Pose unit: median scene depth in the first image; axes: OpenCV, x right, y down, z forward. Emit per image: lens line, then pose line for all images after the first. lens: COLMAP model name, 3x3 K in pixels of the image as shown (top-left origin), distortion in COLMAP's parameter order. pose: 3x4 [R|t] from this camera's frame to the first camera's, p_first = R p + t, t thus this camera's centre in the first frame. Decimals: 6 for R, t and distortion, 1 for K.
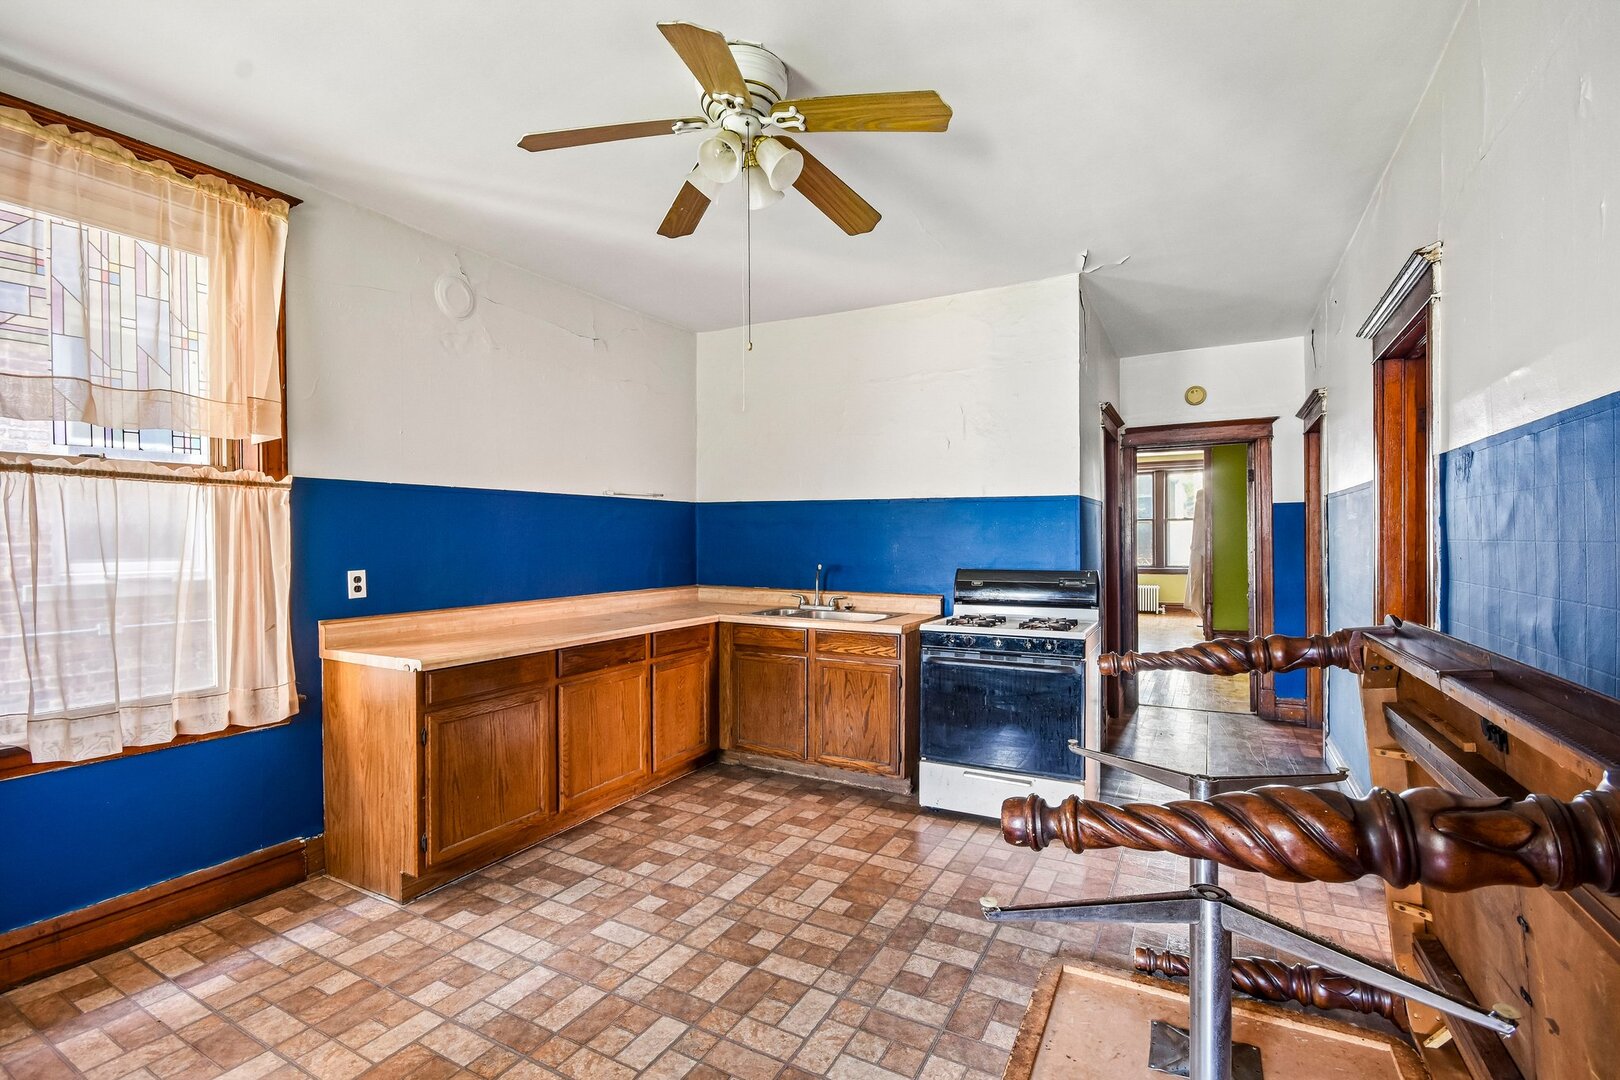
lens RADIAL K [[714.6, 0, 826.7], [0, 714.6, 539.6], [0, 0, 1]] dist [-0.003218, -0.005526]
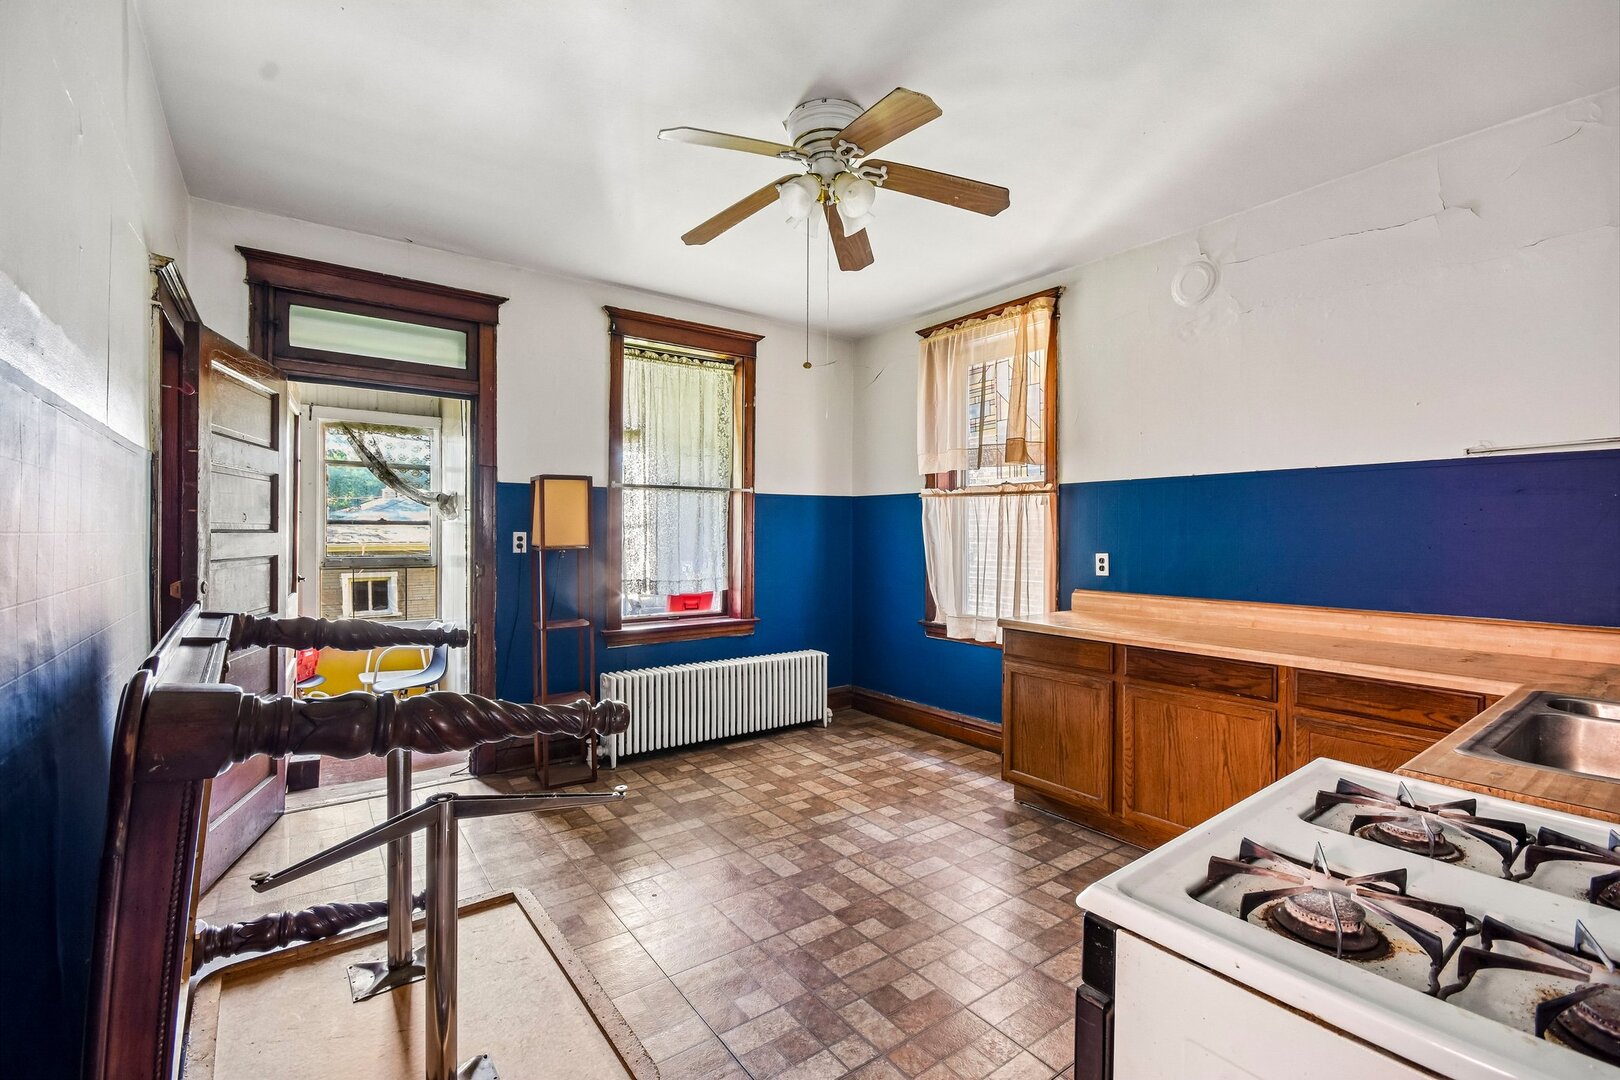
lens RADIAL K [[714.6, 0, 818.8], [0, 714.6, 533.2], [0, 0, 1]] dist [-0.003218, -0.005526]
pose [[-0.429372, 0.006138, -0.903107, 0.799719], [-0.000301, 0.999976, 0.006940, -0.000613], [0.903128, 0.003252, -0.429360, 1.283044]]
